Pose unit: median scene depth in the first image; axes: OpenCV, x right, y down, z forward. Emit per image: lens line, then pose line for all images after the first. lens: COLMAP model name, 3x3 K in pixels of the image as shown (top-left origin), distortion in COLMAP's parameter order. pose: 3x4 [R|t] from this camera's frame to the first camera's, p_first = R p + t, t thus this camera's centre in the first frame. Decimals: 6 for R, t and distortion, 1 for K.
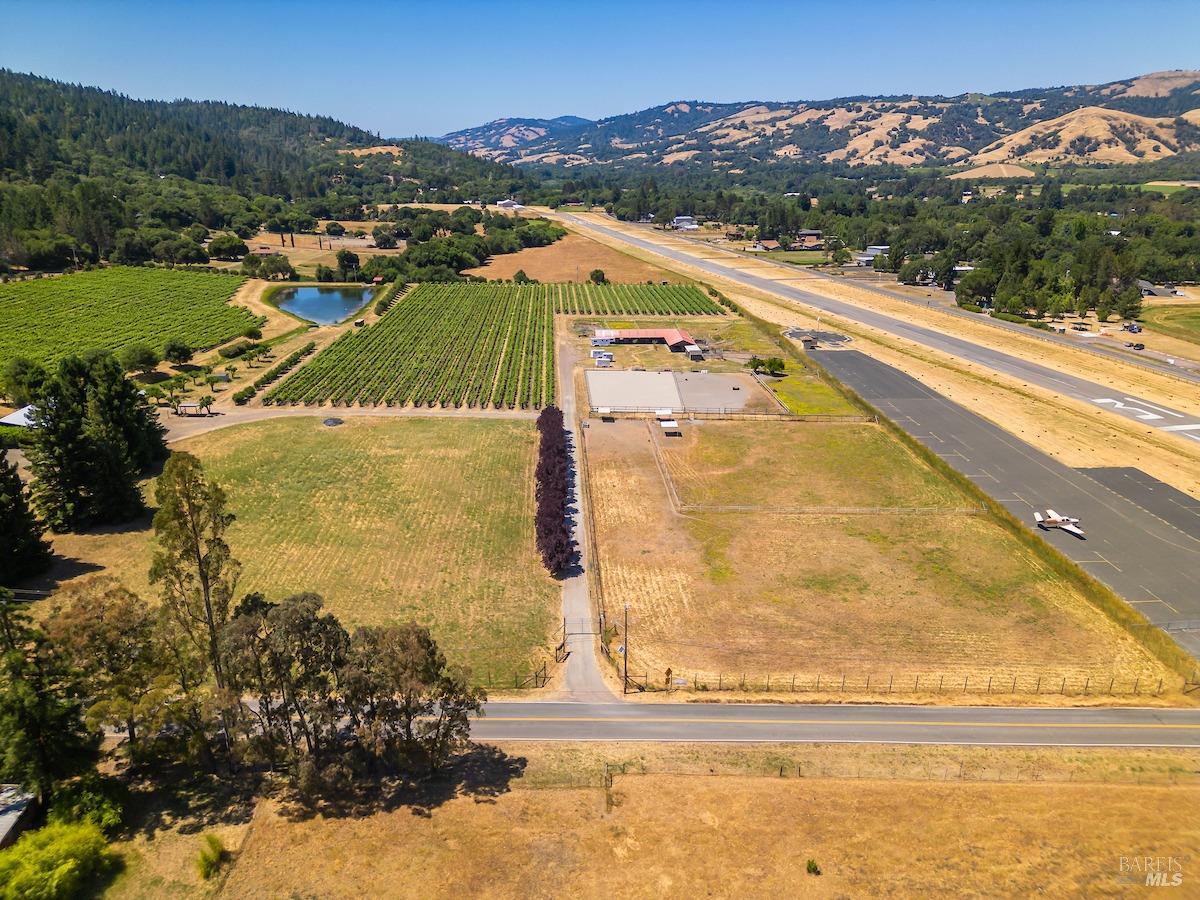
lens RADIAL K [[841.4, 0, 597.7], [0, 841.4, 454.2], [0, 0, 1]] dist [0.057237, -0.045805]
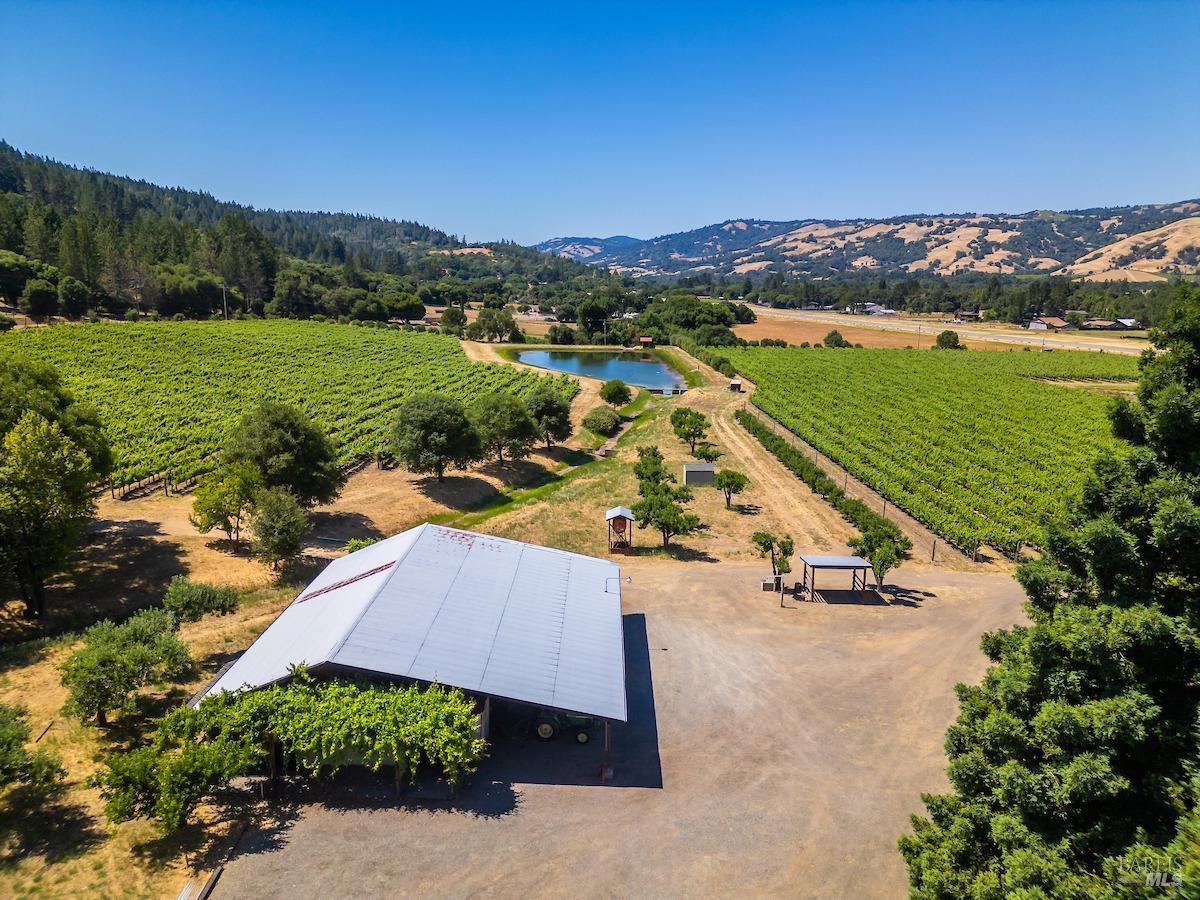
lens RADIAL K [[841.4, 0, 596.9], [0, 841.4, 452.6], [0, 0, 1]] dist [0.057237, -0.045805]
pose [[0.998789, 0.016319, -0.046417, -0.044469], [-0.022285, 0.991124, -0.131060, -0.004440], [0.043866, 0.131936, 0.990287, 0.056575]]
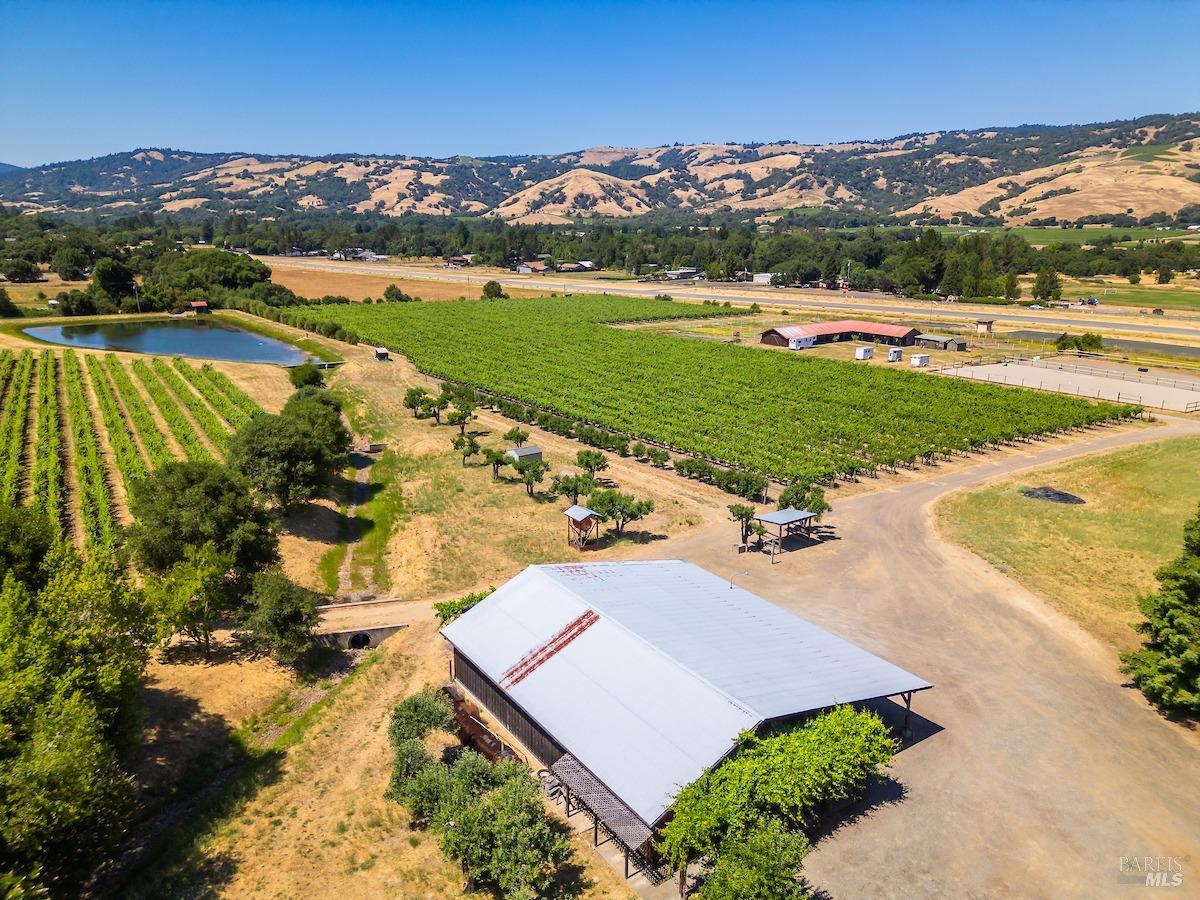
lens RADIAL K [[841.4, 0, 597.5], [0, 841.4, 453.5], [0, 0, 1]] dist [0.057237, -0.045805]
pose [[0.839263, -0.141667, 0.524945, -0.058988], [0.175518, 0.984362, -0.014962, -0.007489], [-0.514616, 0.104694, 0.851005, 0.059565]]
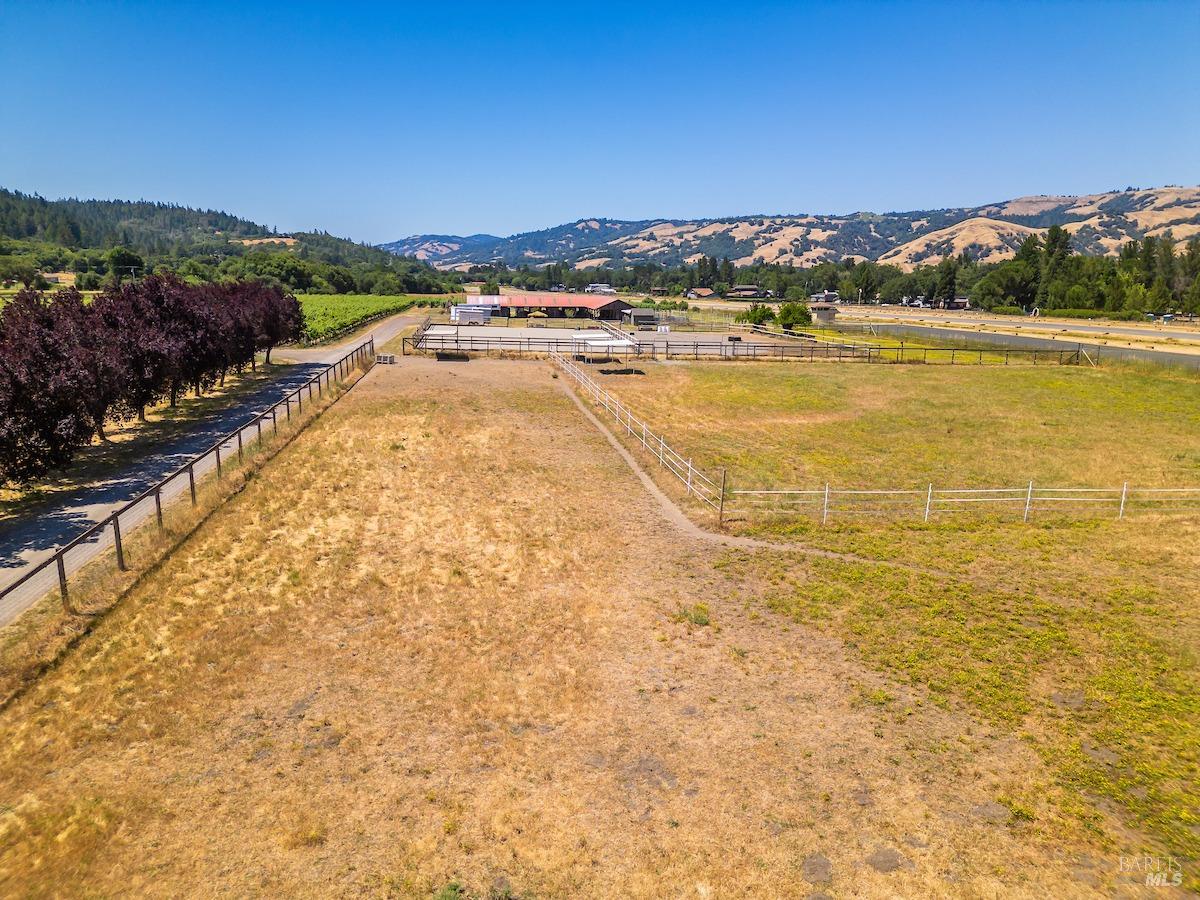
lens RADIAL K [[841.4, 0, 598.0], [0, 841.4, 451.4], [0, 0, 1]] dist [0.057237, -0.045805]
pose [[0.995059, -0.015026, 0.098145, 0.003425], [0.028032, 0.990784, -0.132521, 0.004736], [-0.095249, 0.134617, 0.986309, 0.050708]]
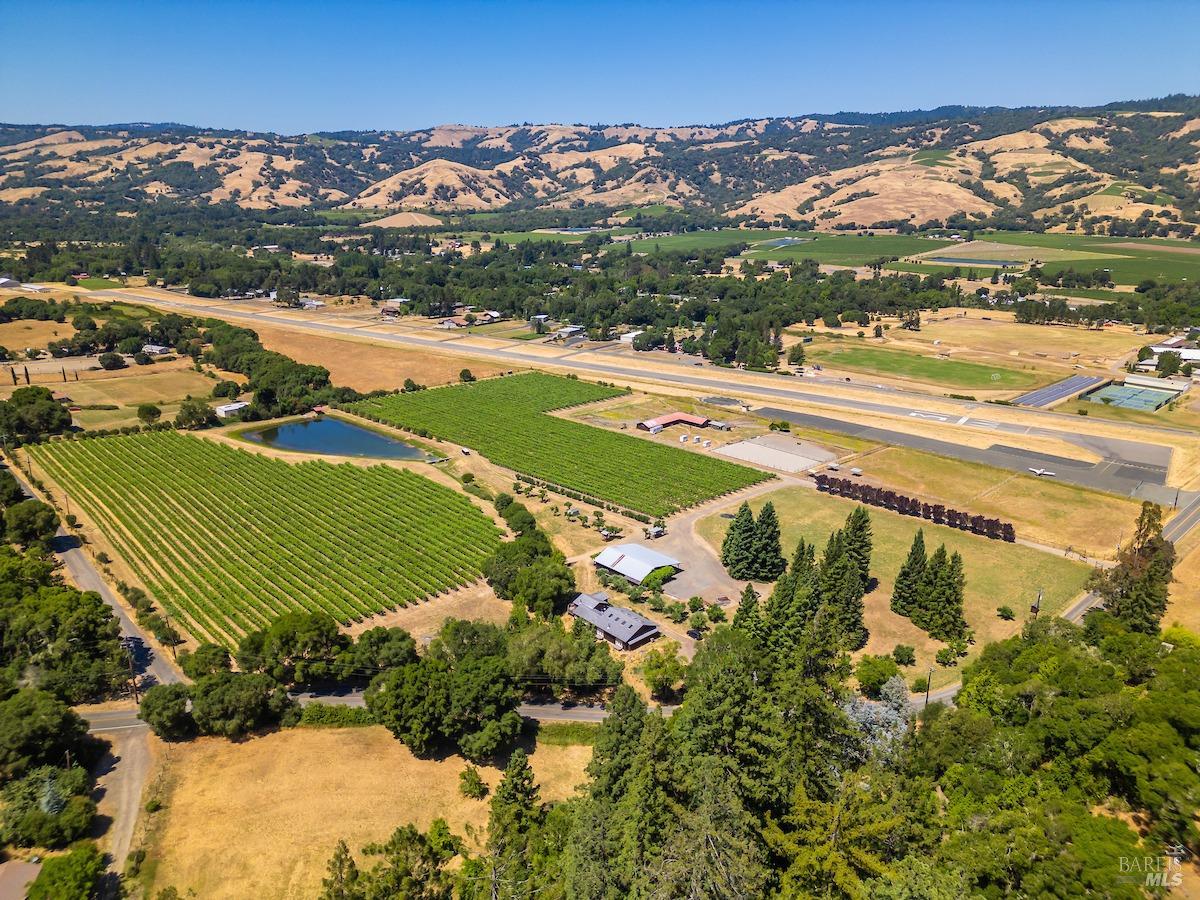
lens RADIAL K [[841.4, 0, 600.8], [0, 841.4, 455.0], [0, 0, 1]] dist [0.057237, -0.045805]
pose [[0.731042, -0.201638, 0.651859, -0.116305], [0.217651, 0.974343, 0.057302, -0.022632], [-0.646689, 0.099988, 0.756172, -0.001260]]
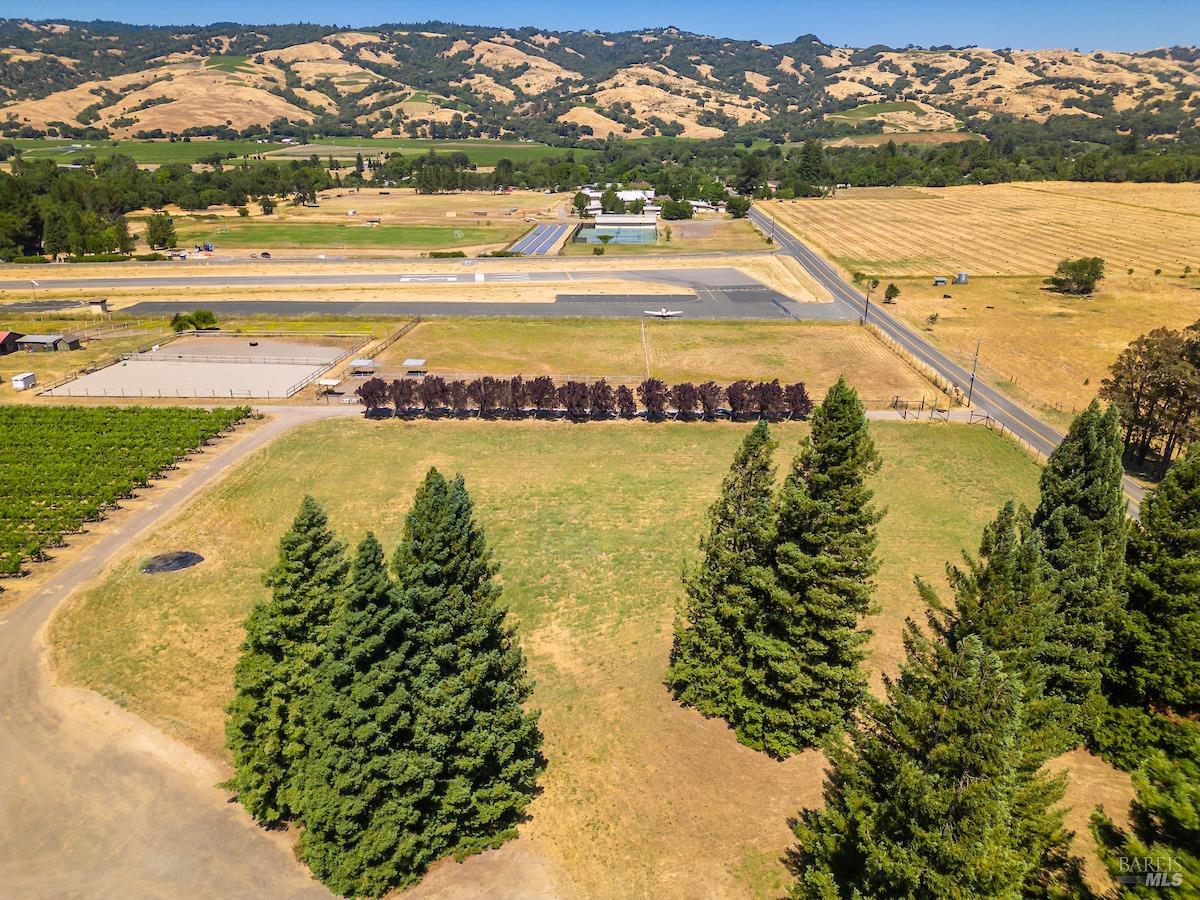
lens RADIAL K [[841.4, 0, 598.4], [0, 841.4, 448.5], [0, 0, 1]] dist [0.057237, -0.045805]
pose [[0.076651, -0.357302, 0.930838, -0.055771], [0.332517, 0.889298, 0.313976, -0.012688], [-0.939977, 0.285453, 0.186975, 0.054732]]
